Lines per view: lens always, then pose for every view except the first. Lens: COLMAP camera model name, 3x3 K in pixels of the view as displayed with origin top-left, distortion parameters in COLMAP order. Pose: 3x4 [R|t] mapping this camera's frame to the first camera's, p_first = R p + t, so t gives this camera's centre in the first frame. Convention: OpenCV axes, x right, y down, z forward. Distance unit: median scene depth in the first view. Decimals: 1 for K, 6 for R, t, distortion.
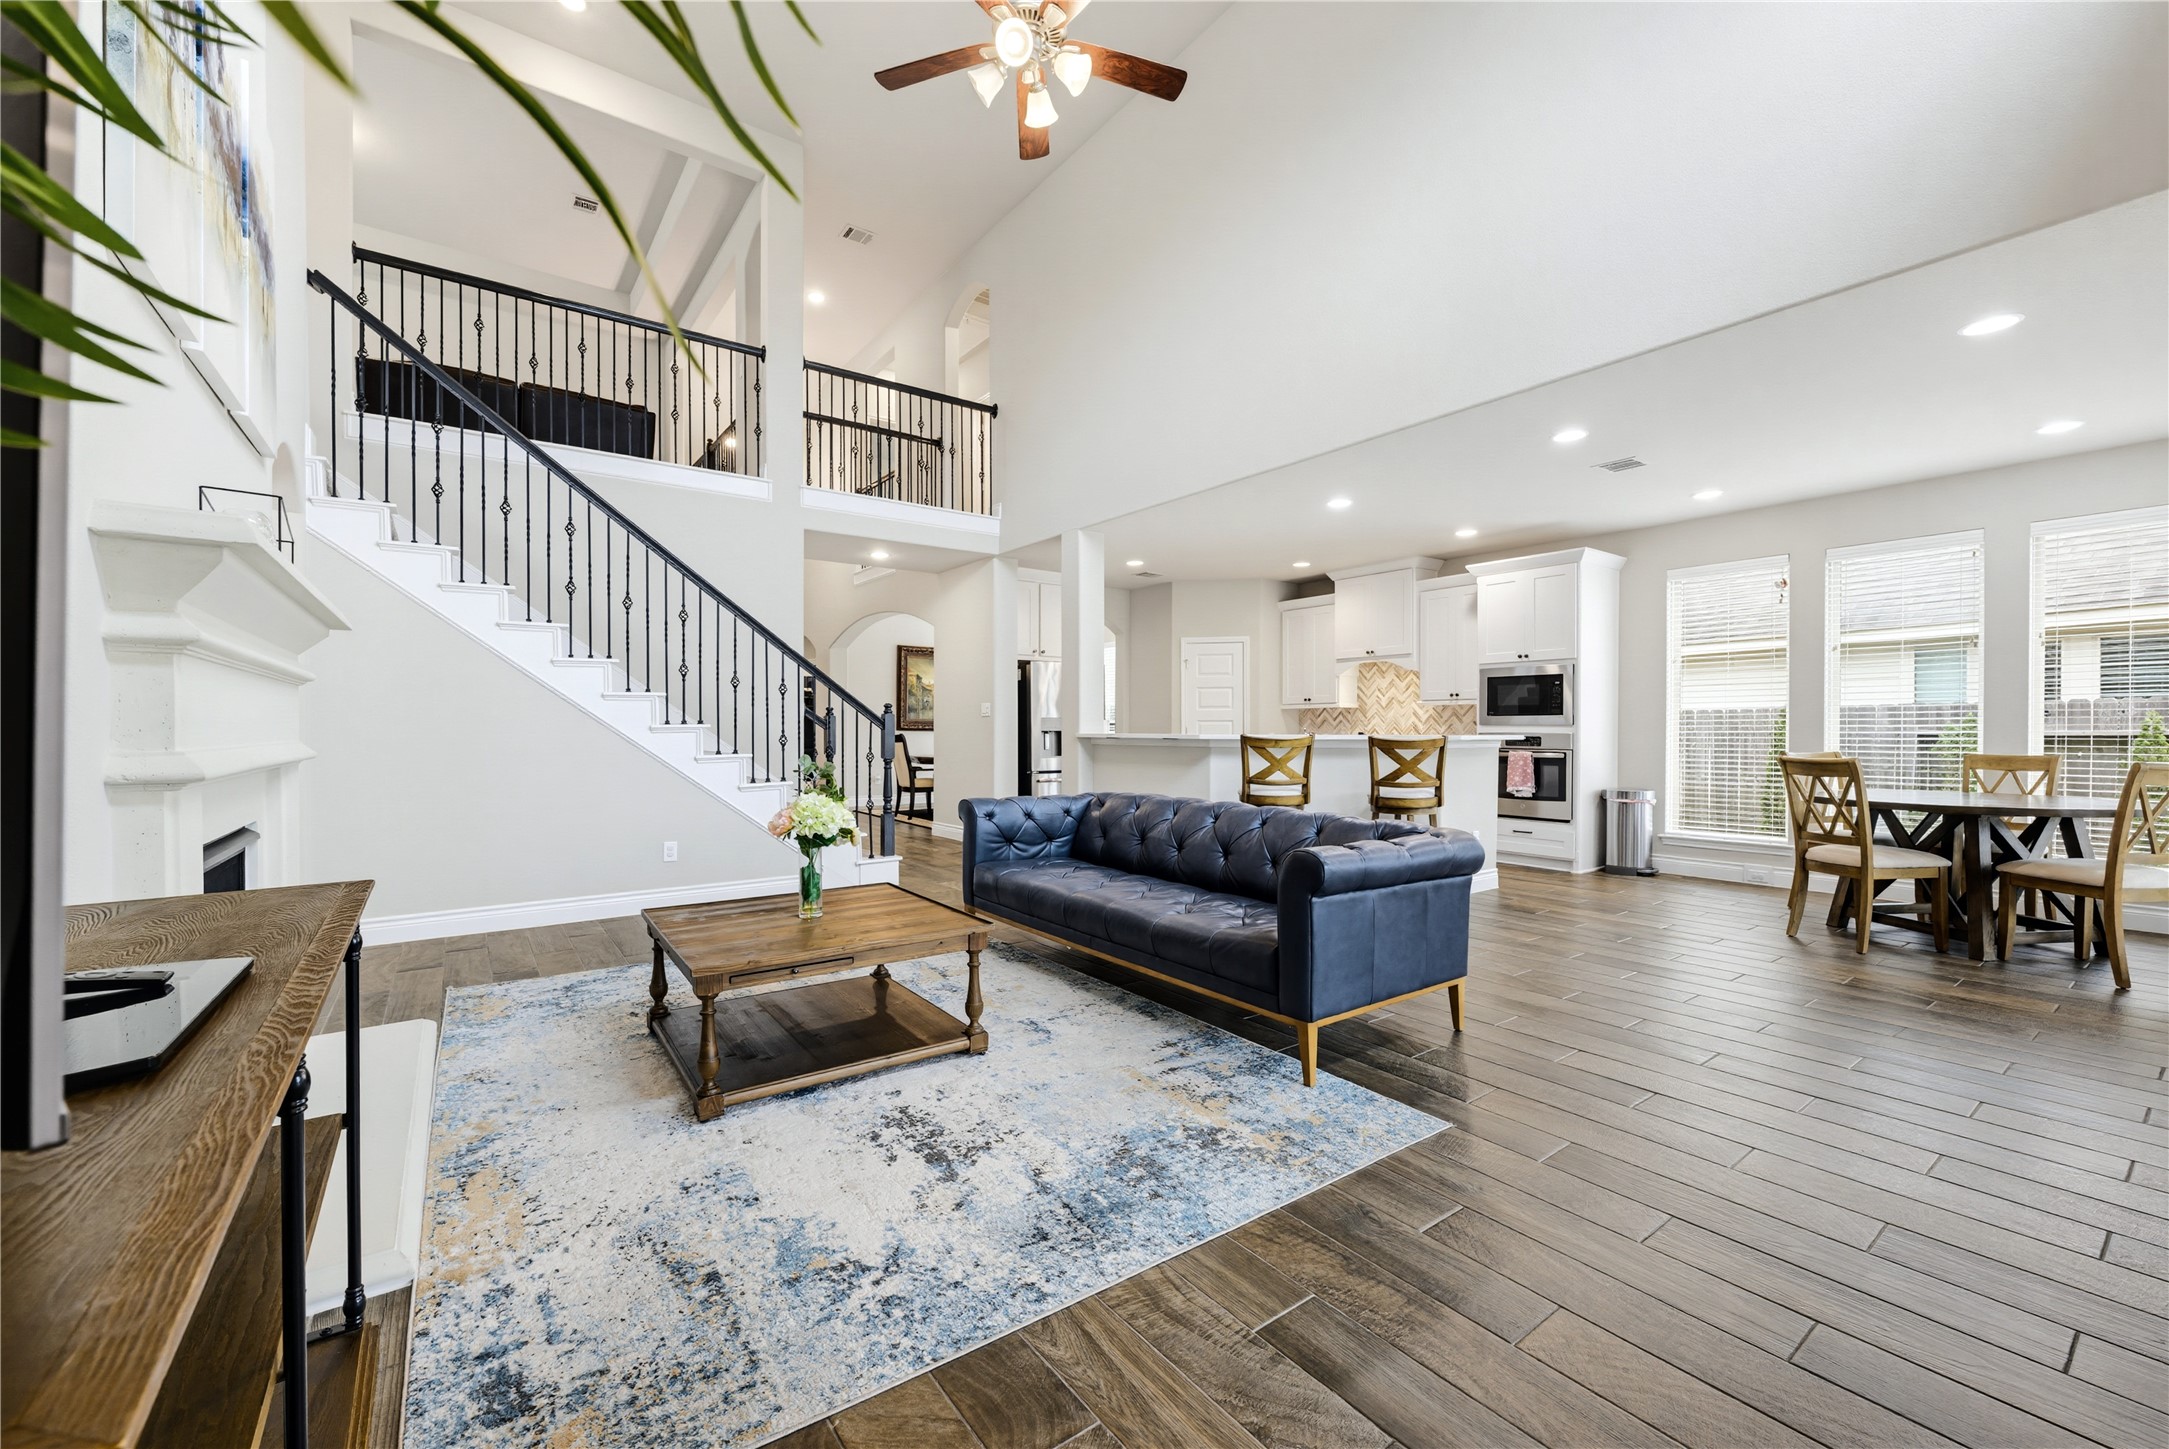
lens RADIAL K [[871.8, 0, 1075.0], [0, 871.8, 722.8], [0, 0, 1]] dist [-0.000205, 0.000425]
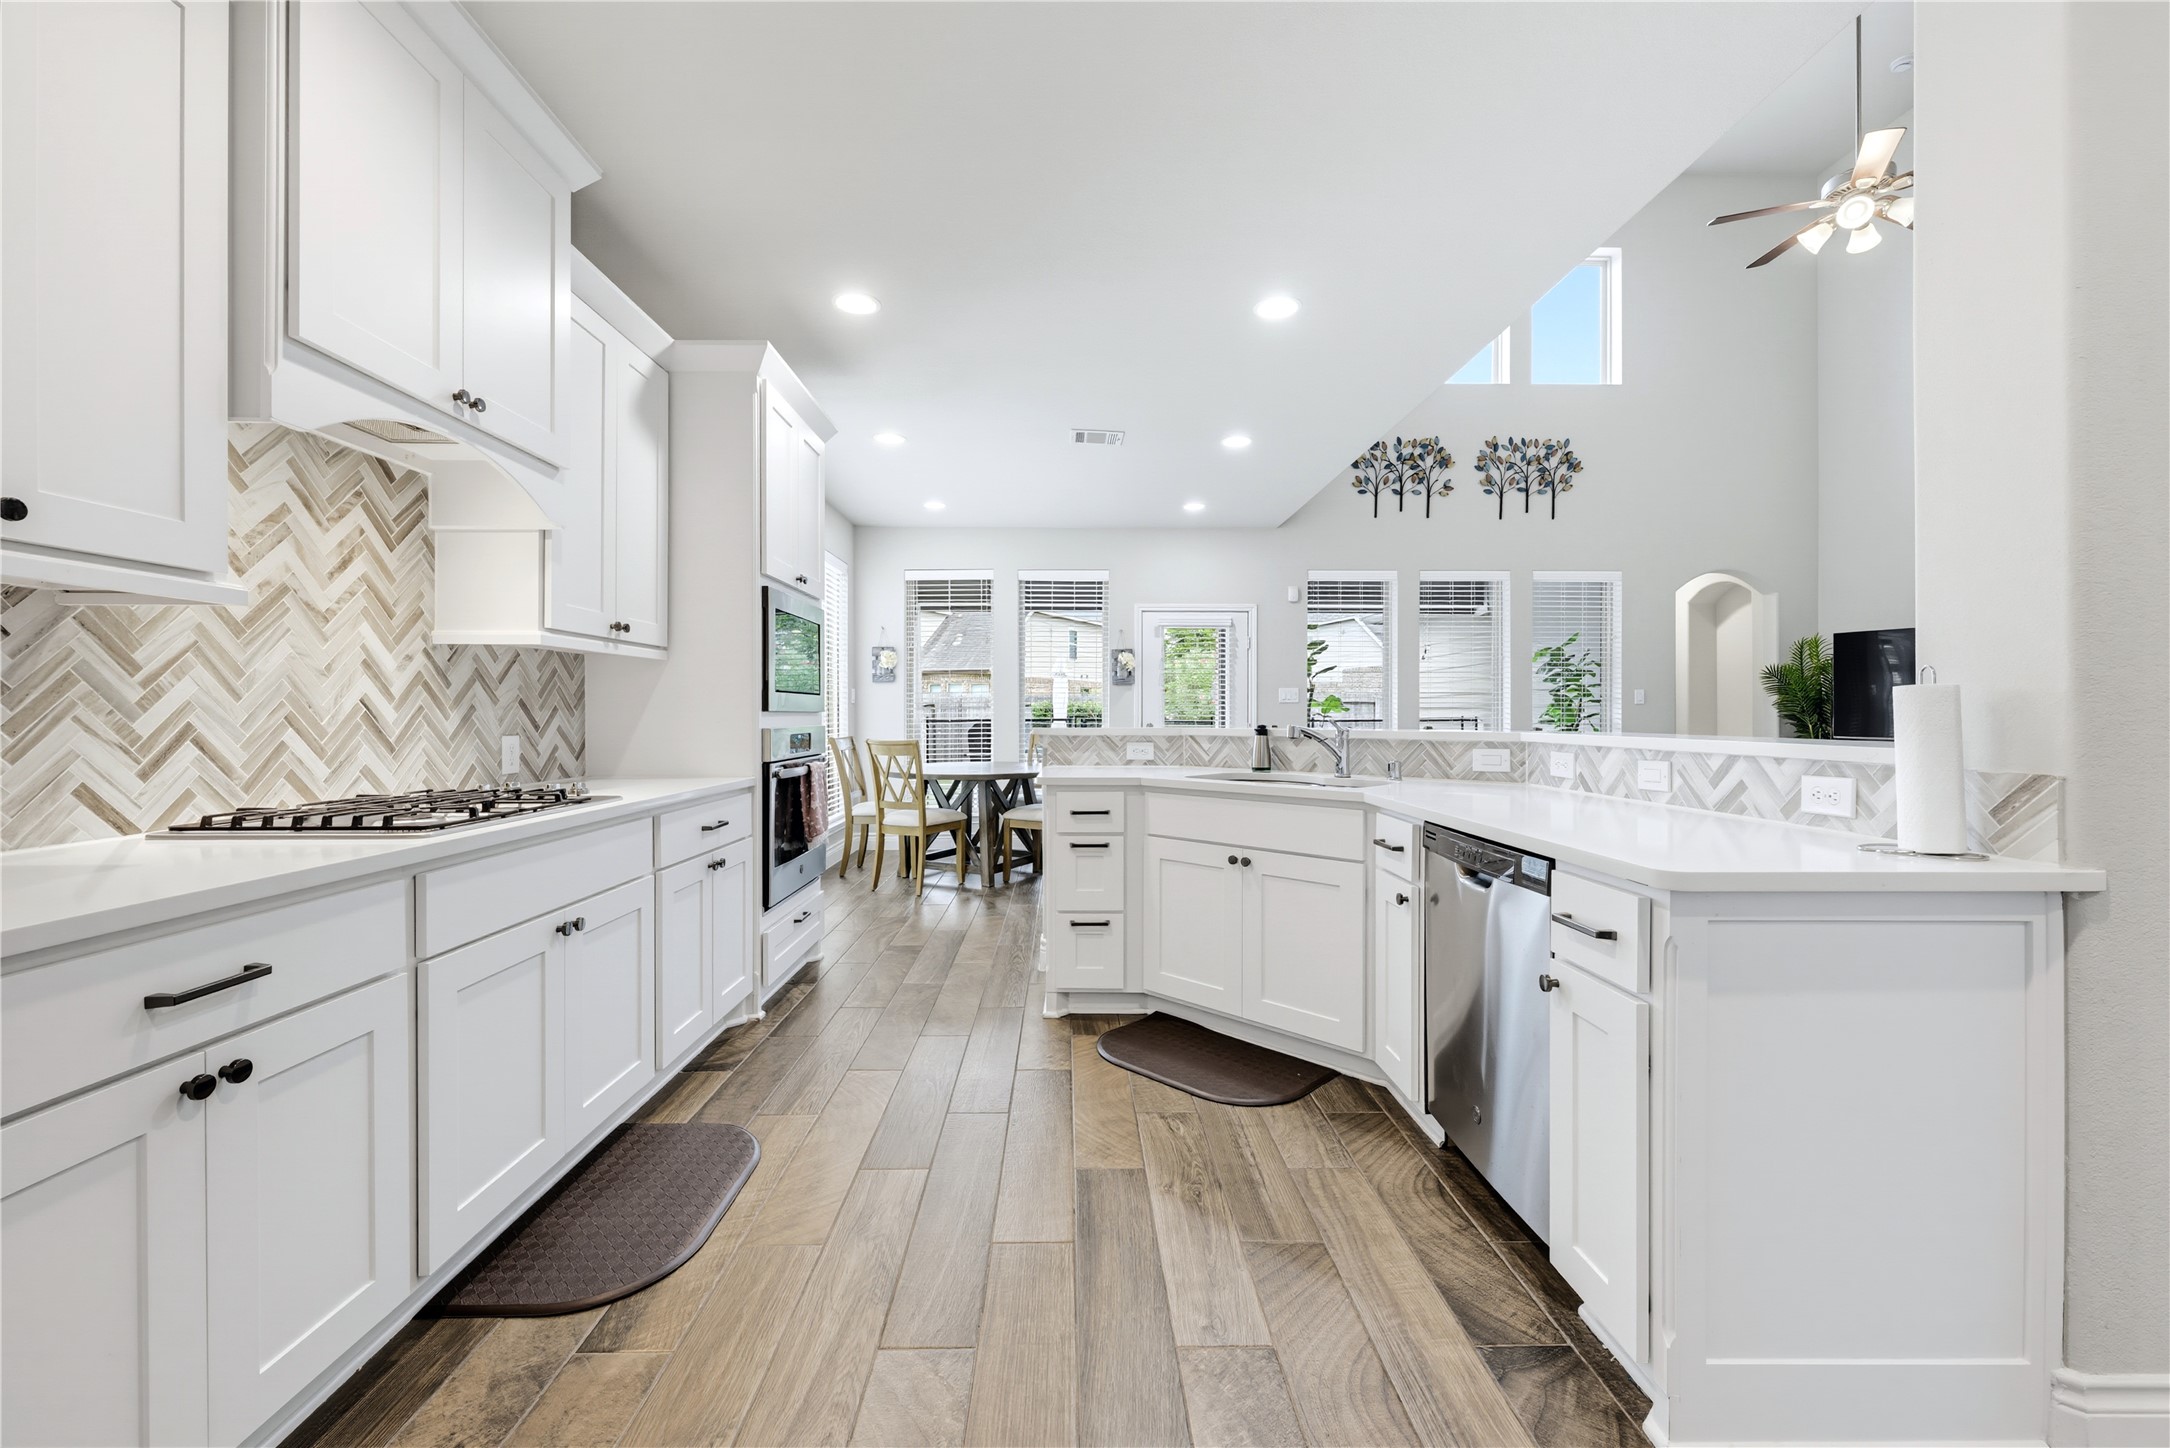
lens RADIAL K [[872.2, 0, 1102.4], [0, 872.2, 717.4], [0, 0, 1]] dist [-0.000205, 0.000425]
pose [[-0.836120, 0.006966, 0.548502, 0.081399], [0.011371, 0.999925, 0.004634, 0.007998], [-0.548428, 0.010112, -0.836137, 1.378177]]
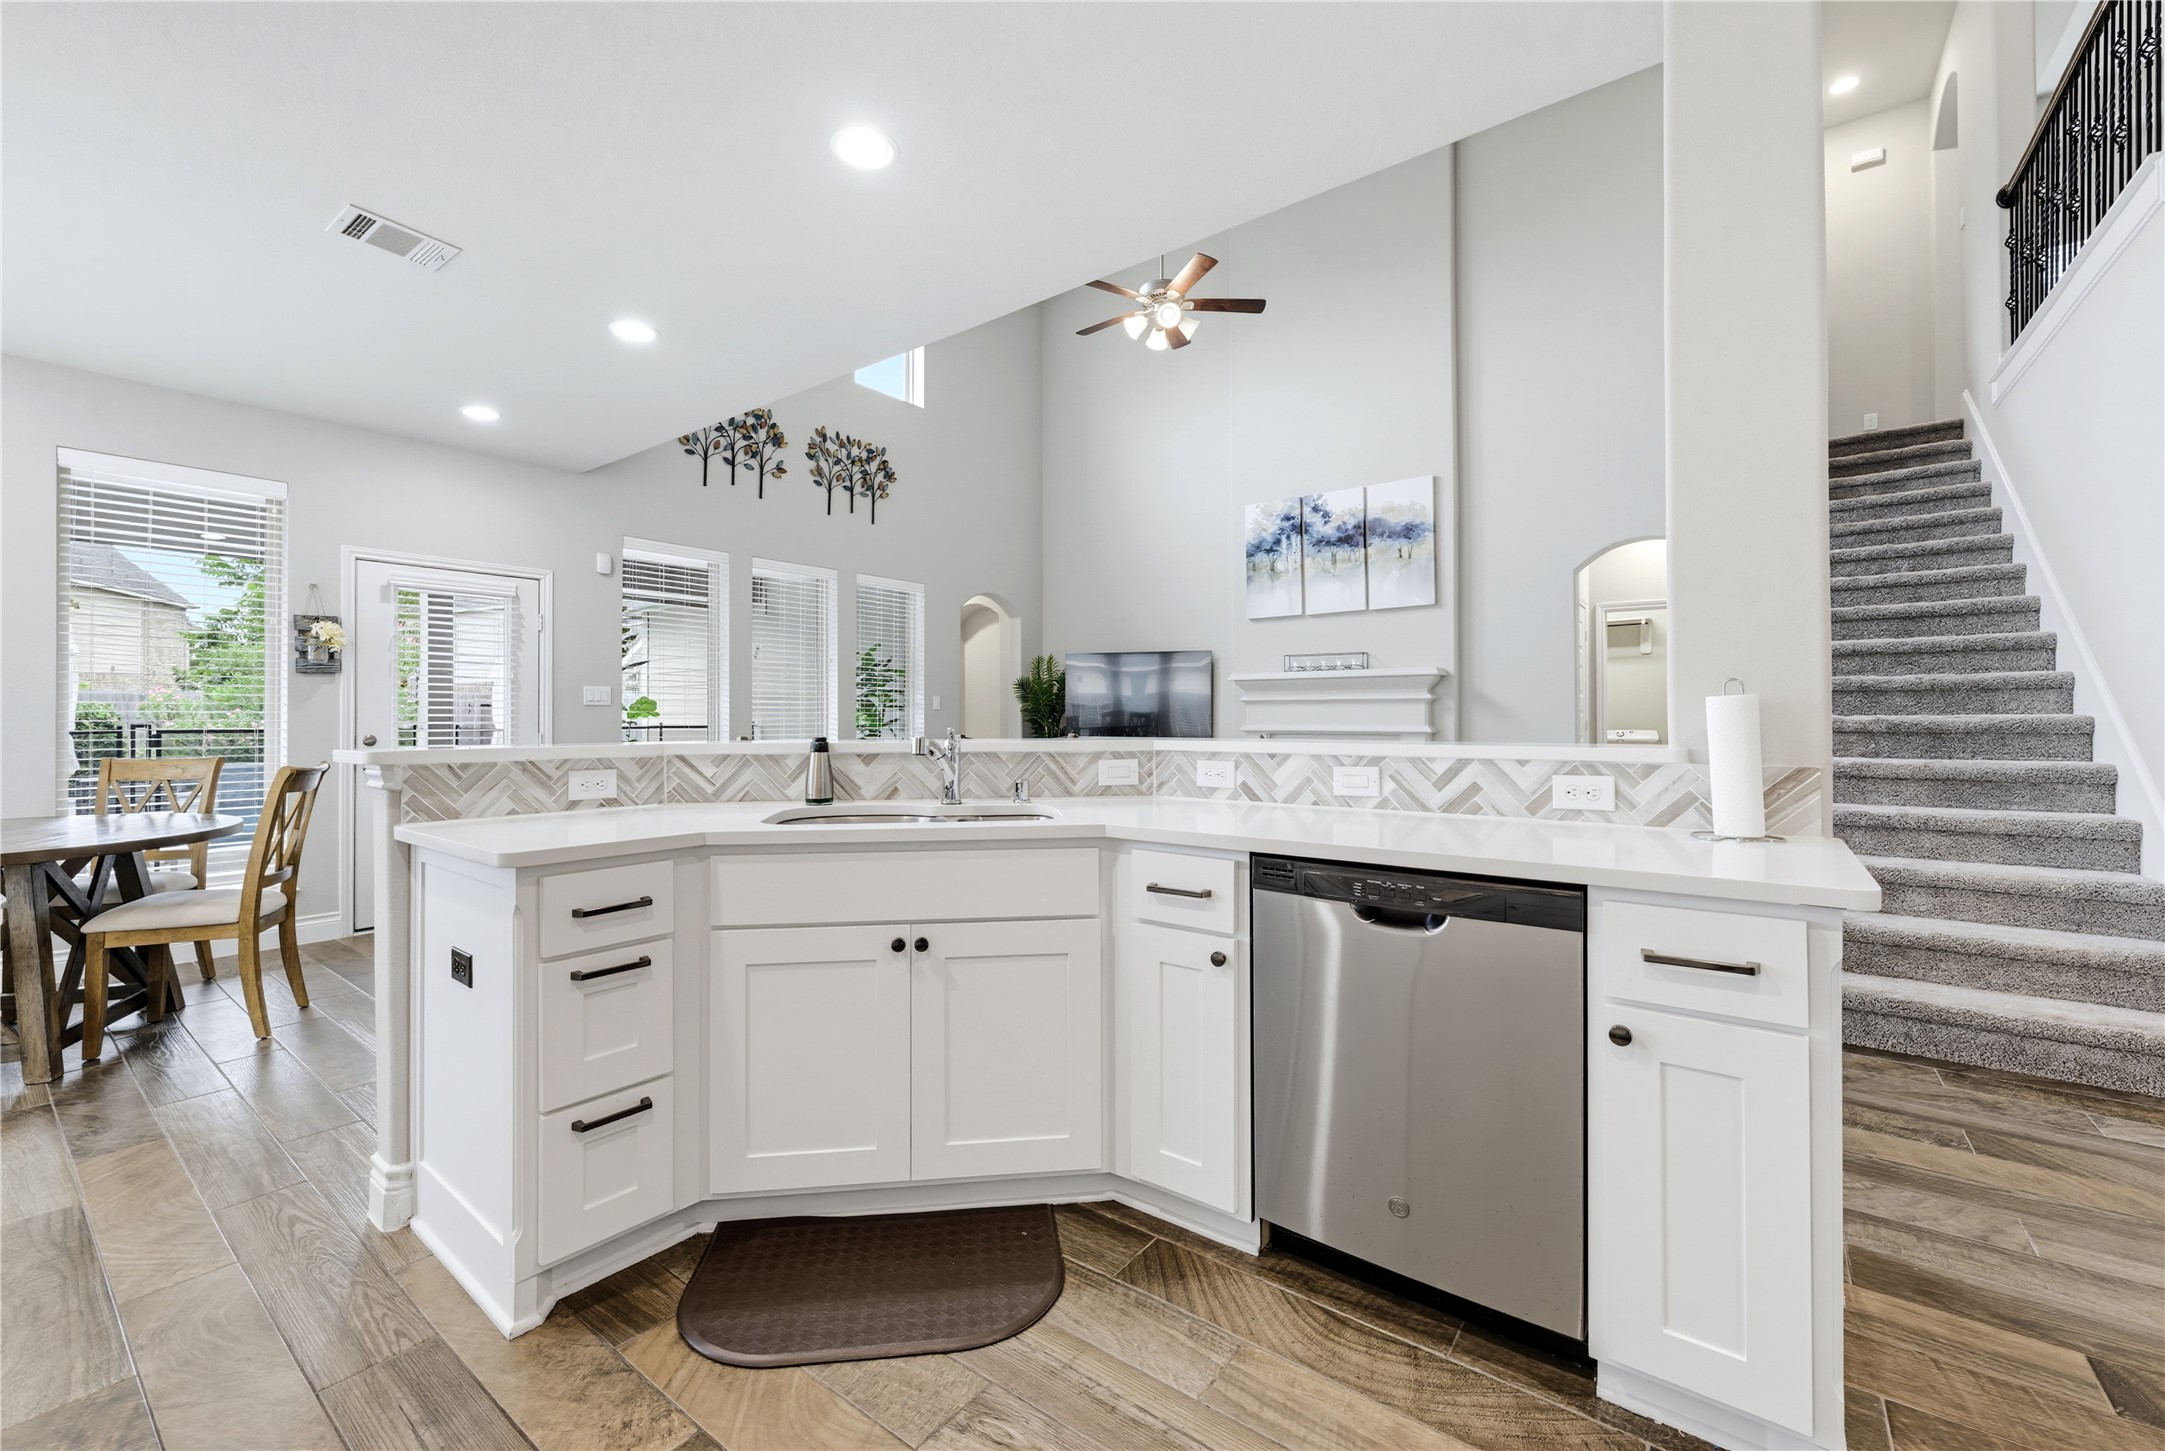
lens RADIAL K [[870.2, 0, 1075.4], [0, 870.2, 715.6], [0, 0, 1]] dist [-0.000205, 0.000425]
pose [[-0.953738, 0.011871, -0.300405, 0.299355], [0.010188, 0.999922, 0.007169, 0.005381], [0.300467, 0.003777, -0.953785, 1.265409]]
